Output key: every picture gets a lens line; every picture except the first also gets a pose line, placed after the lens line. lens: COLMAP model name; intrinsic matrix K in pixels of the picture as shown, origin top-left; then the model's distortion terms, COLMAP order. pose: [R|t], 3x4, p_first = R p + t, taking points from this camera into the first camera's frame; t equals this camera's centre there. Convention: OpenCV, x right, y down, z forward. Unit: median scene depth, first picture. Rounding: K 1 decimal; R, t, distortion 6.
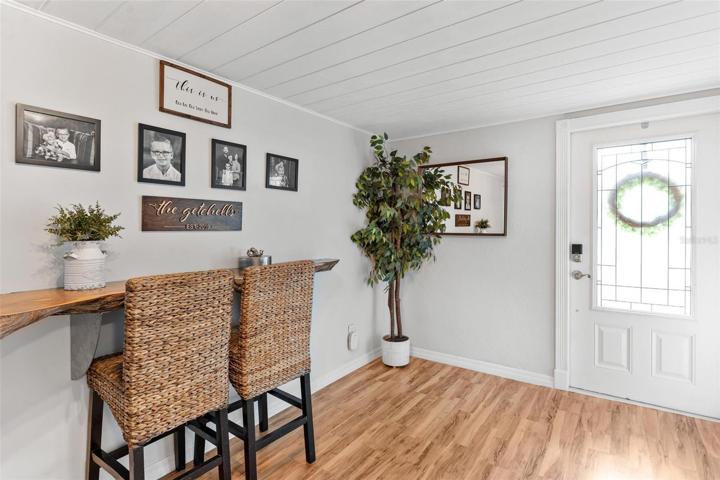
lens RADIAL K [[356.6, 0, 357.8], [0, 356.6, 230.4], [0, 0, 1]] dist [-0.000670, -0.000620]
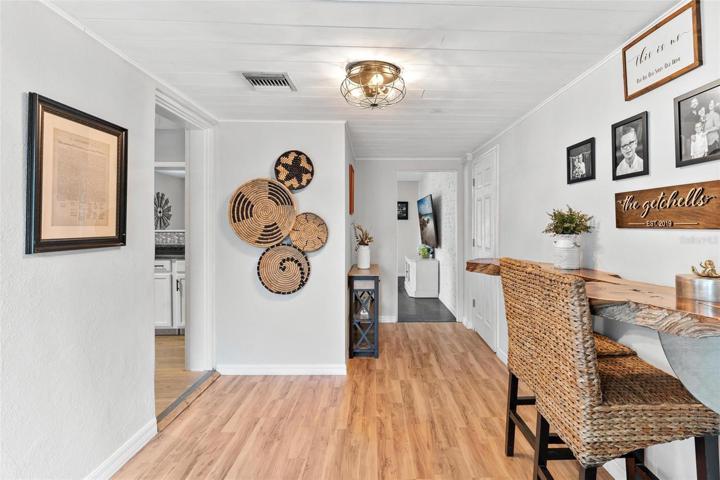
lens RADIAL K [[368.7, 0, 387.6], [0, 368.7, 222.9], [0, 0, 1]] dist [-0.002815, -0.000661]
pose [[-0.779160, -0.007928, -0.626775, 0.529951], [-0.010420, 0.999946, 0.000304, -0.006264], [0.626739, 0.006768, -0.779200, 1.319531]]
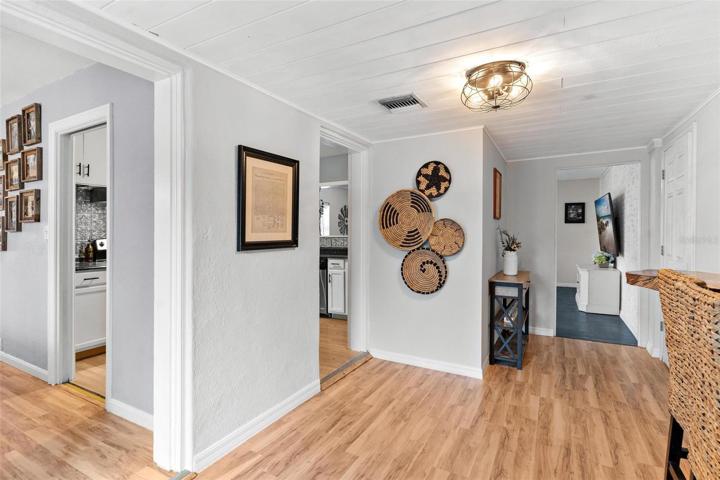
lens RADIAL K [[356.6, 0, 357.8], [0, 356.6, 230.4], [0, 0, 1]] dist [-0.000670, -0.000620]
pose [[-0.992412, 0.005039, -0.122852, 0.384764], [0.004222, 0.999967, 0.006916, -0.006178], [0.122883, 0.006345, -0.992401, 1.436430]]
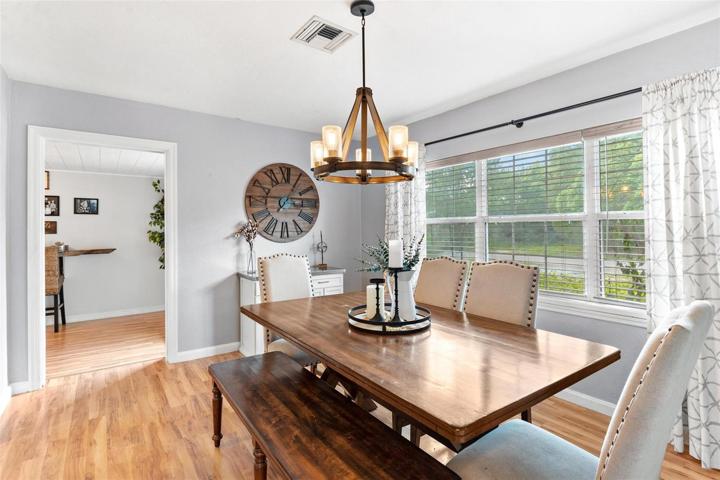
lens RADIAL K [[356.6, 0, 357.8], [0, 356.6, 230.4], [0, 0, 1]] dist [-0.000670, -0.000620]
pose [[0.950000, -0.002103, -0.312242, 2.565020], [-0.000833, 0.999957, -0.009270, -0.002360], [0.312248, 0.009067, 0.949957, -0.638994]]
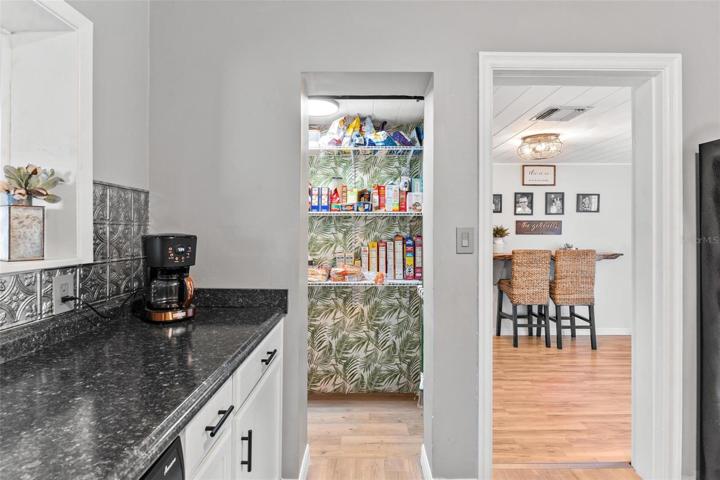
lens RADIAL K [[356.6, 0, 357.8], [0, 356.6, 230.4], [0, 0, 1]] dist [-0.000670, -0.000620]
pose [[0.593360, -0.001564, -0.804935, 0.721720], [-0.009151, 0.999920, -0.008689, 0.004640], [0.804885, 0.012521, 0.593299, -1.320732]]
